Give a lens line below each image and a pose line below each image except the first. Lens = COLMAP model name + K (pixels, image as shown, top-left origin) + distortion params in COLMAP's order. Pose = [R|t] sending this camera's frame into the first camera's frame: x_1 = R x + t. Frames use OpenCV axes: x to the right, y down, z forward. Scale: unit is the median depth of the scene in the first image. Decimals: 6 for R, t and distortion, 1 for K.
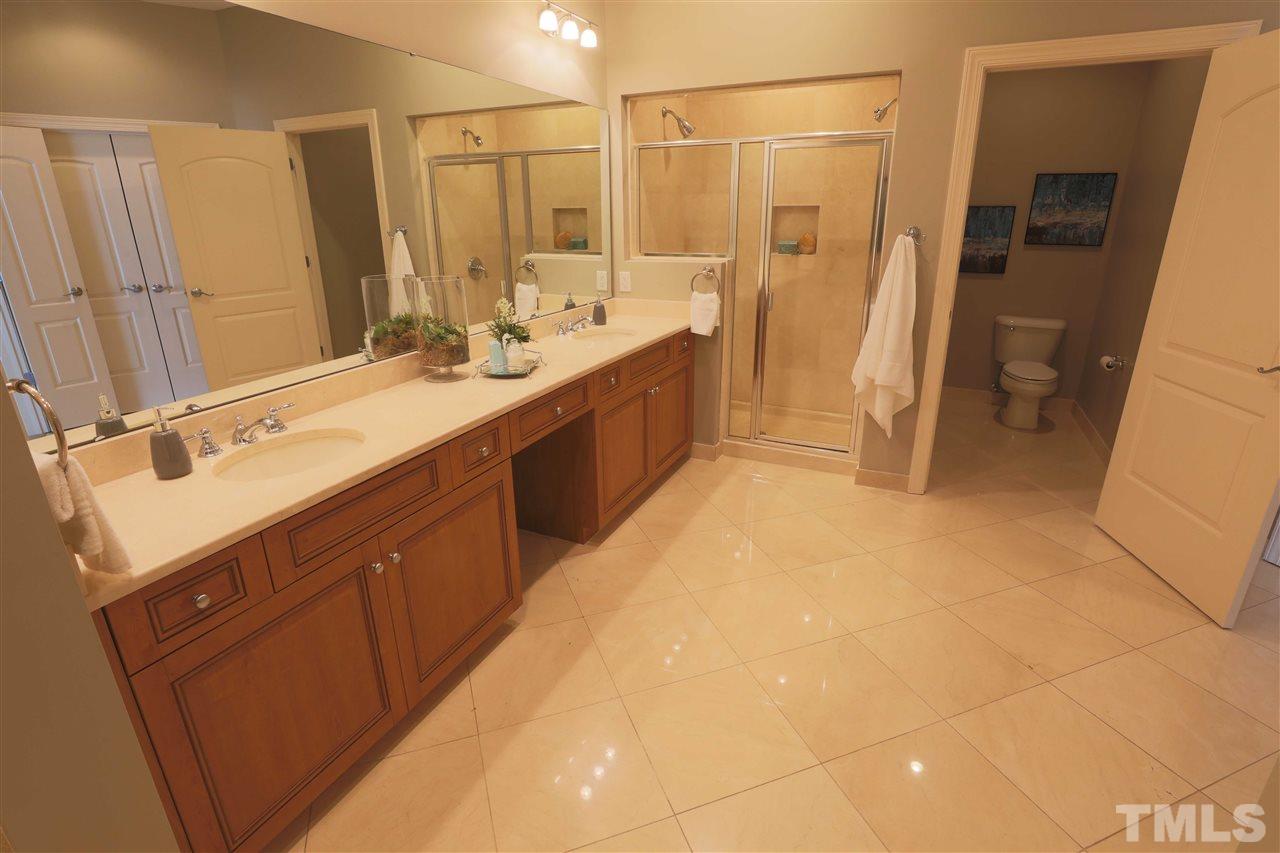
lens RADIAL K [[620.0, 0, 637.4], [0, 620.0, 431.9], [0, 0, 1]] dist [-0.046859, 0.014375]
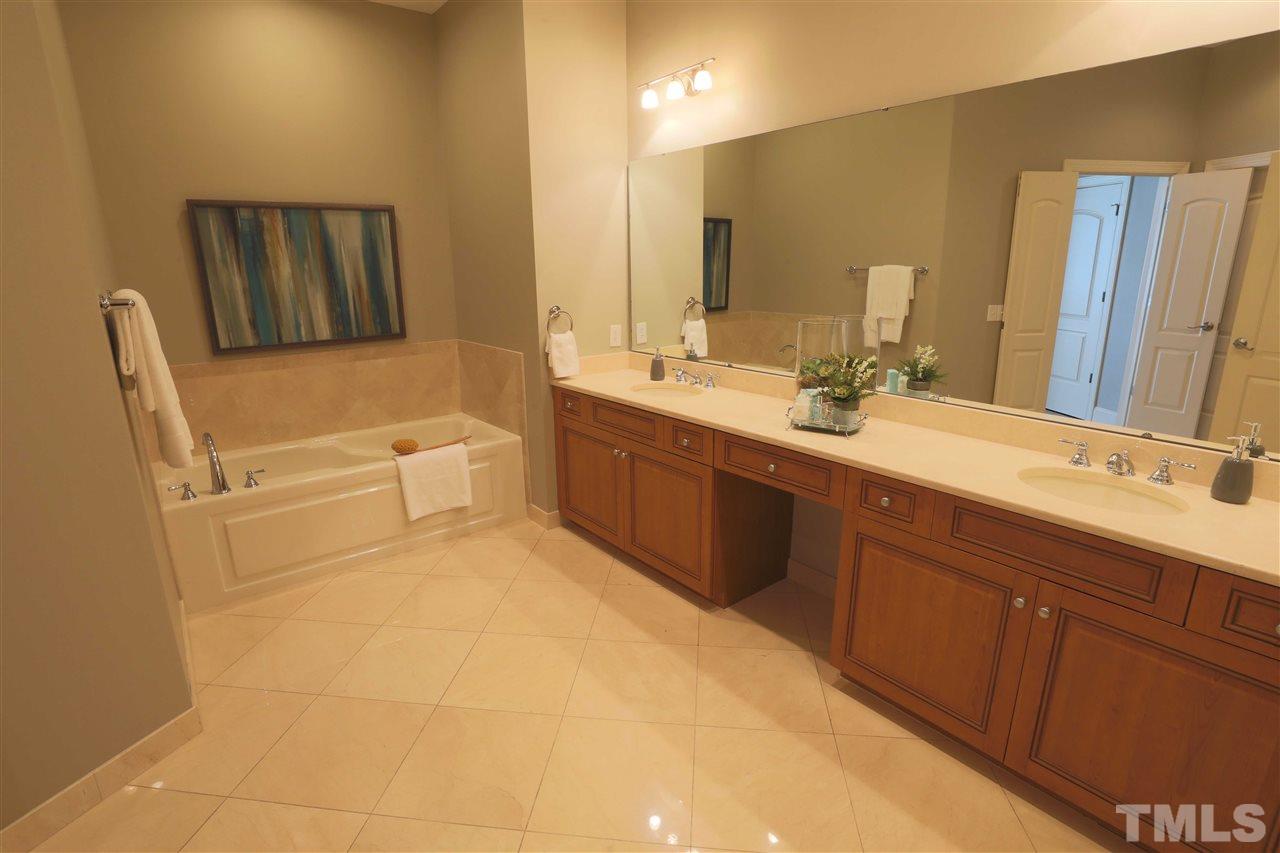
lens RADIAL K [[620.0, 0, 637.4], [0, 620.0, 431.9], [0, 0, 1]] dist [-0.046859, 0.014375]
pose [[-0.447411, 0.253885, -0.857535, 0.848660], [-0.284720, 0.868532, 0.405692, -0.453446], [0.847796, 0.425668, -0.316304, 1.221514]]
